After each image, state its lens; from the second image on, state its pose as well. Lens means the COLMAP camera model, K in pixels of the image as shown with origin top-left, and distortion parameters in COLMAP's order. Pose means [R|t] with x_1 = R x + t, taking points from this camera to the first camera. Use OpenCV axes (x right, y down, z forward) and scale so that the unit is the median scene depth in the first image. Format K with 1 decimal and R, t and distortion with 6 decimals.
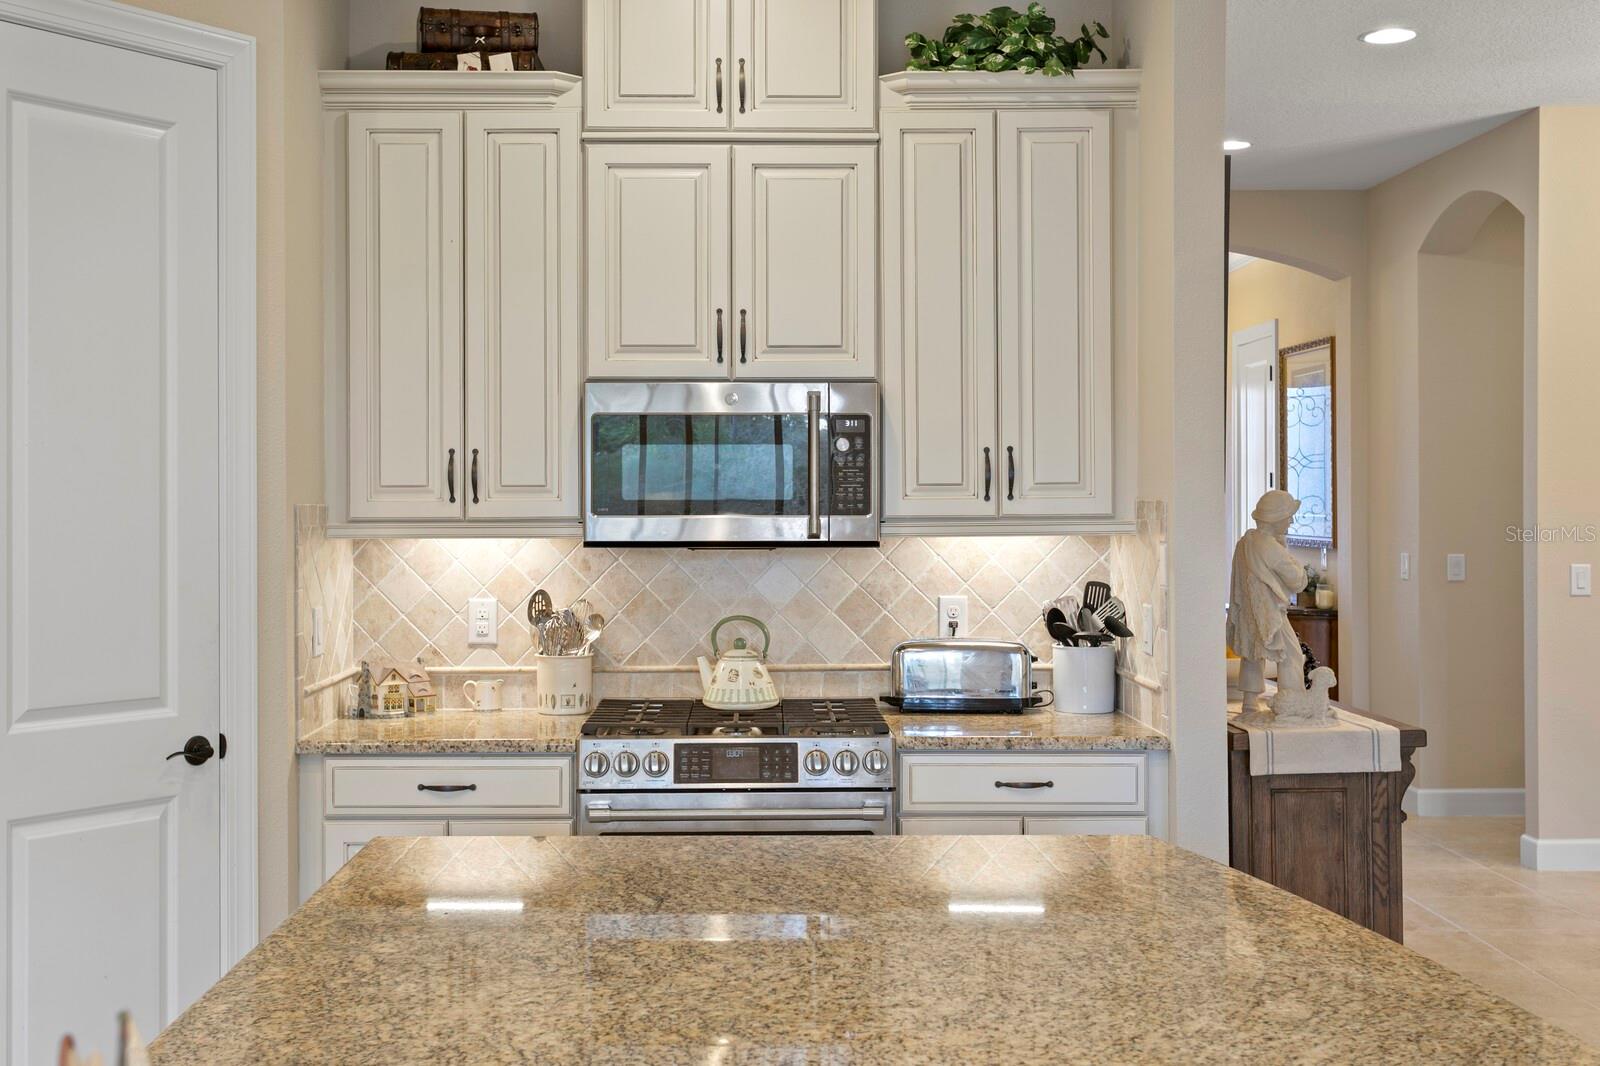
lens RADIAL K [[1750.4, 0, 790.4], [0, 1750.4, 508.7], [0, 0, 1]] dist [0.026358, 0.000000]
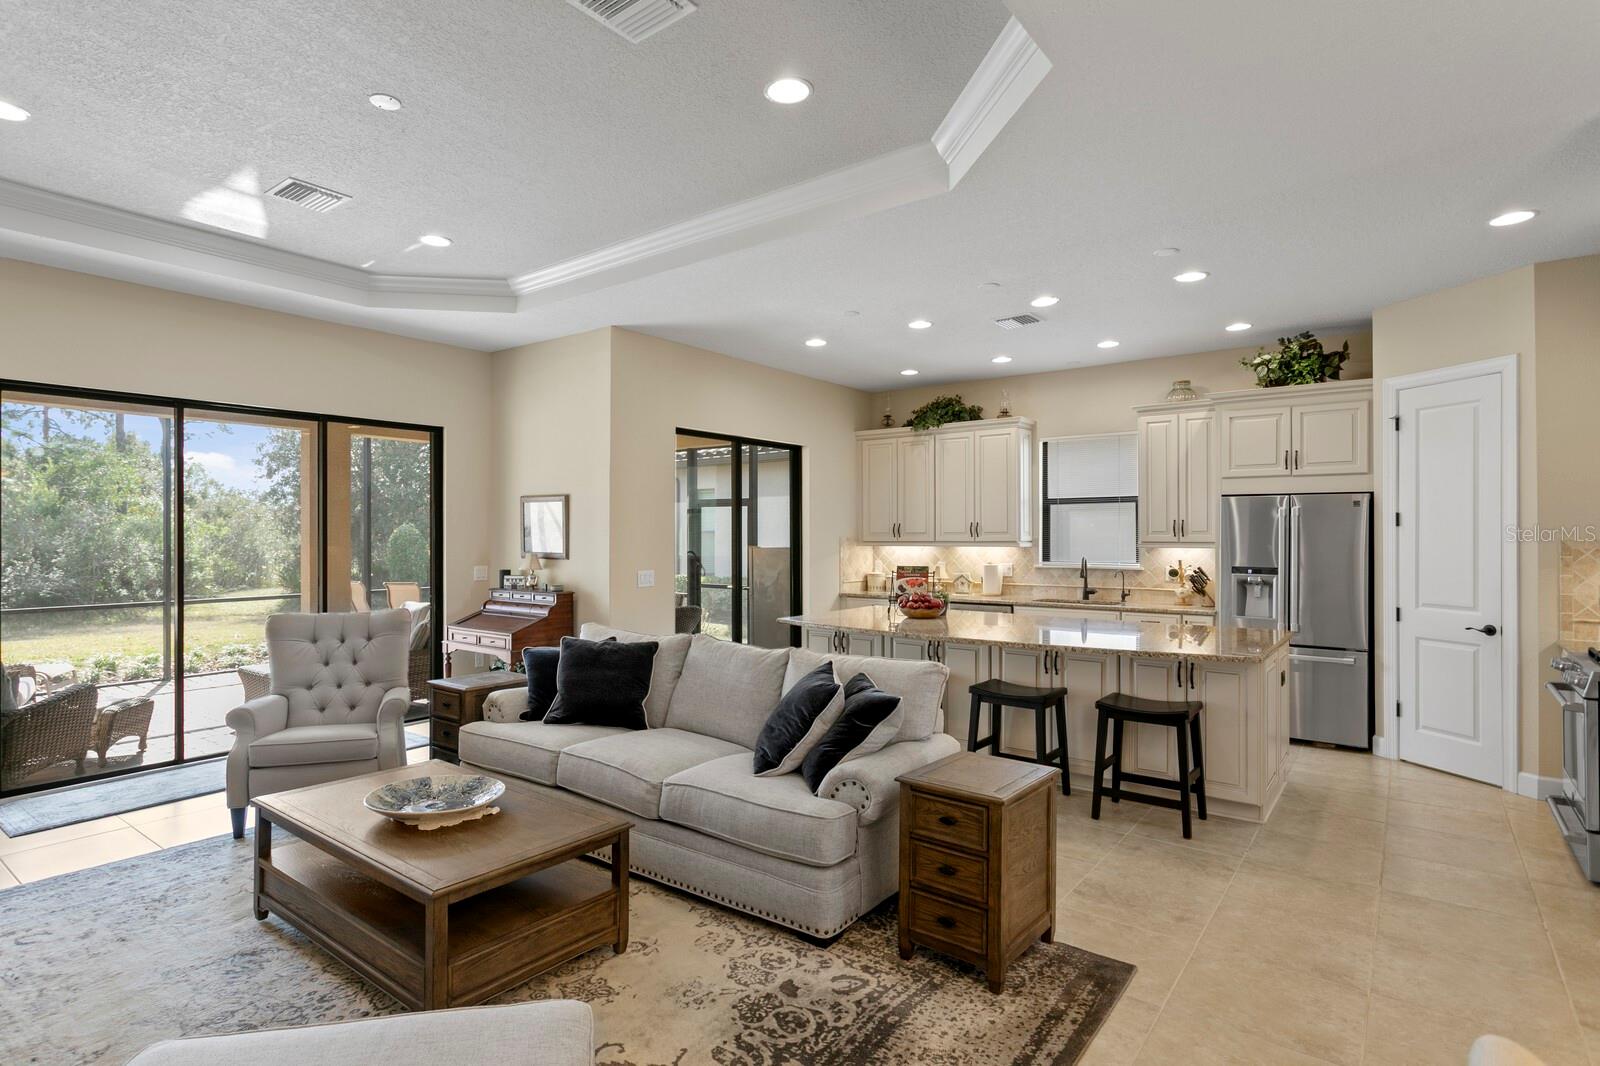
lens RADIAL K [[811.1, 0, 778.2], [0, 811.1, 533.2], [0, 0, 1]] dist [-0.000191, -0.000129]
pose [[-0.629993, -0.000105, -0.776601, 1.134315], [0.000754, 0.999999, -0.000746, -0.009117], [0.776601, -0.001055, -0.629992, 0.806273]]
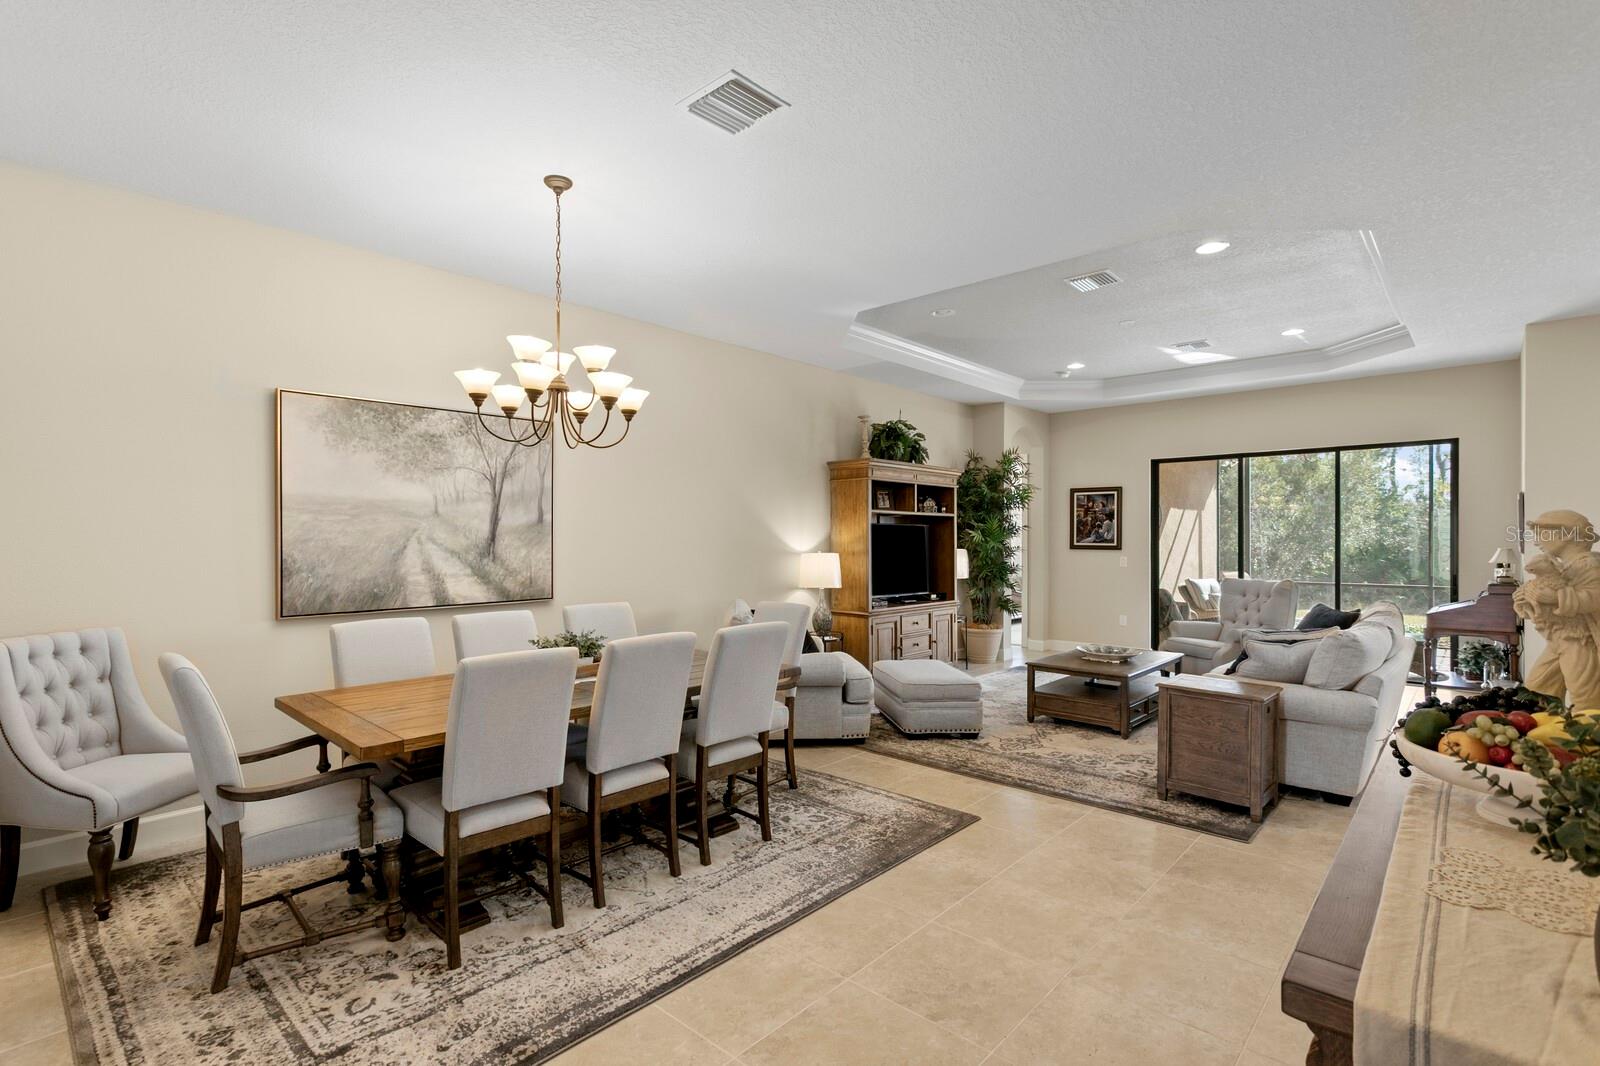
lens RADIAL K [[763.6, 0, 772.4], [0, 763.6, 535.4], [0, 0, 1]] dist [0.007167, -0.000190]
pose [[-0.717133, 0.001072, 0.696936, 0.283826], [0.001027, 0.999999, -0.000481, -0.001387], [-0.696936, 0.000371, -0.717133, 1.551352]]
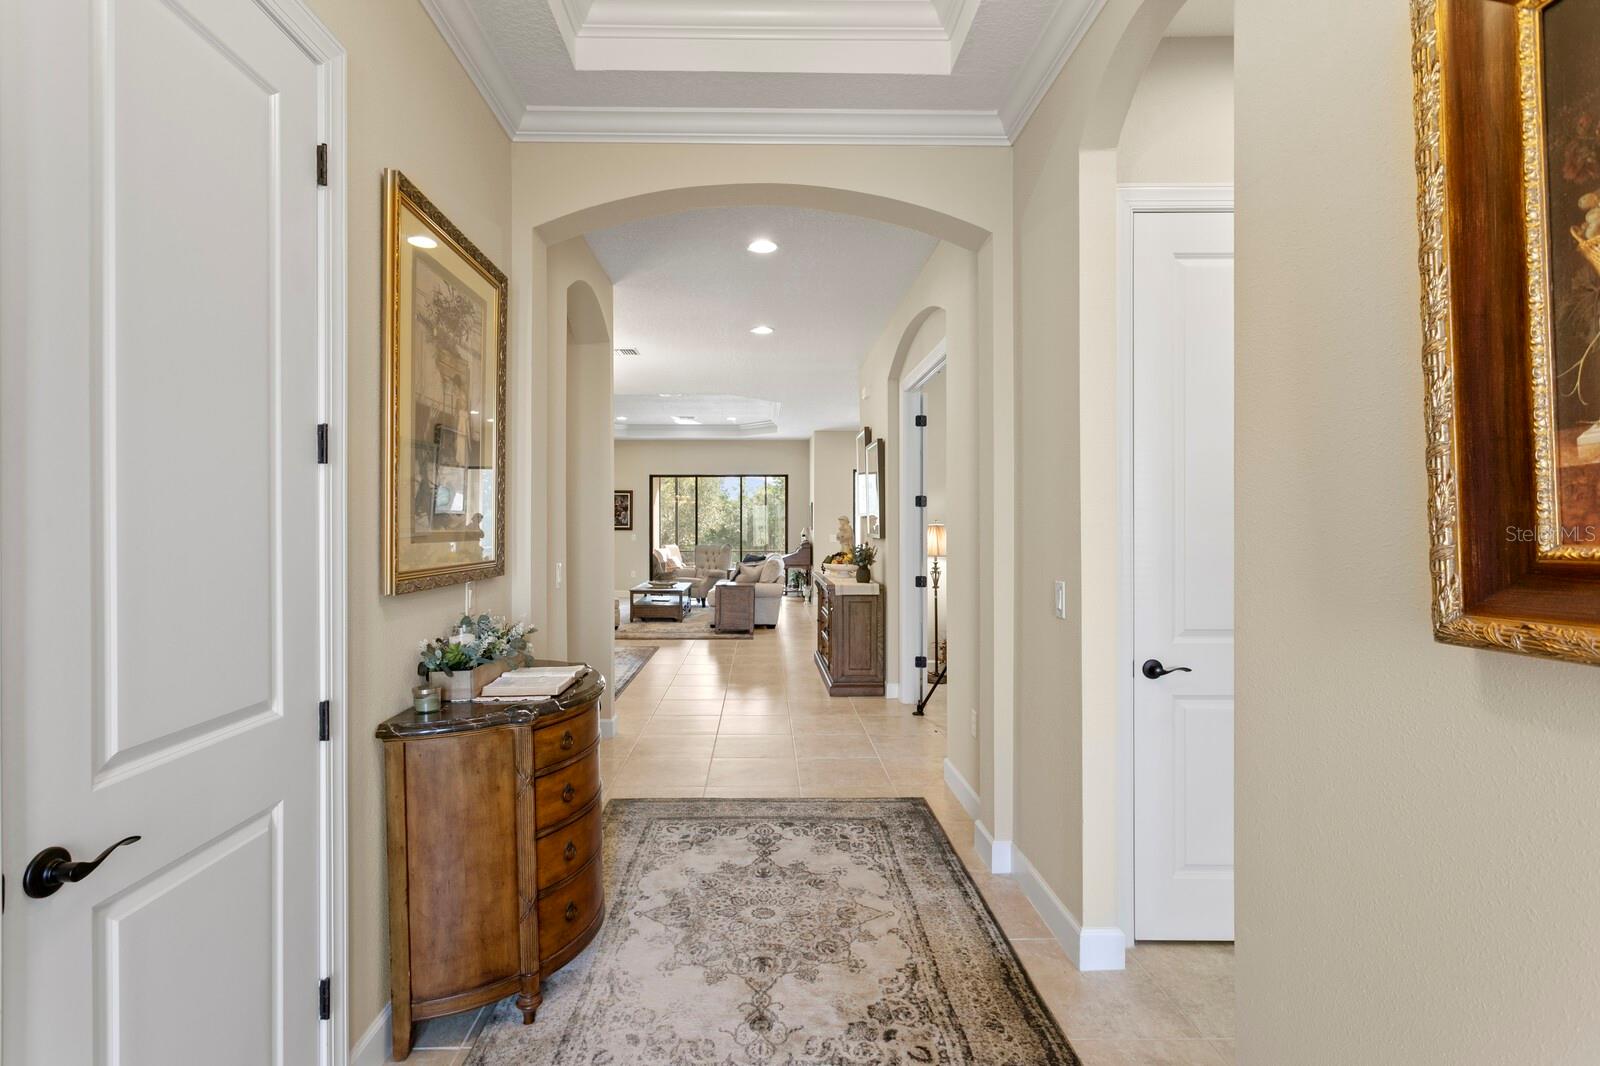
lens RADIAL K [[763.6, 0, 786.1], [0, 763.6, 518.9], [0, 0, 1]] dist [0.007167, -0.000190]
pose [[-0.999926, -0.000962, -0.012103, 0.421088], [-0.000930, 0.999996, -0.002612, -0.002493], [0.012106, -0.002600, -0.999923, 2.704093]]
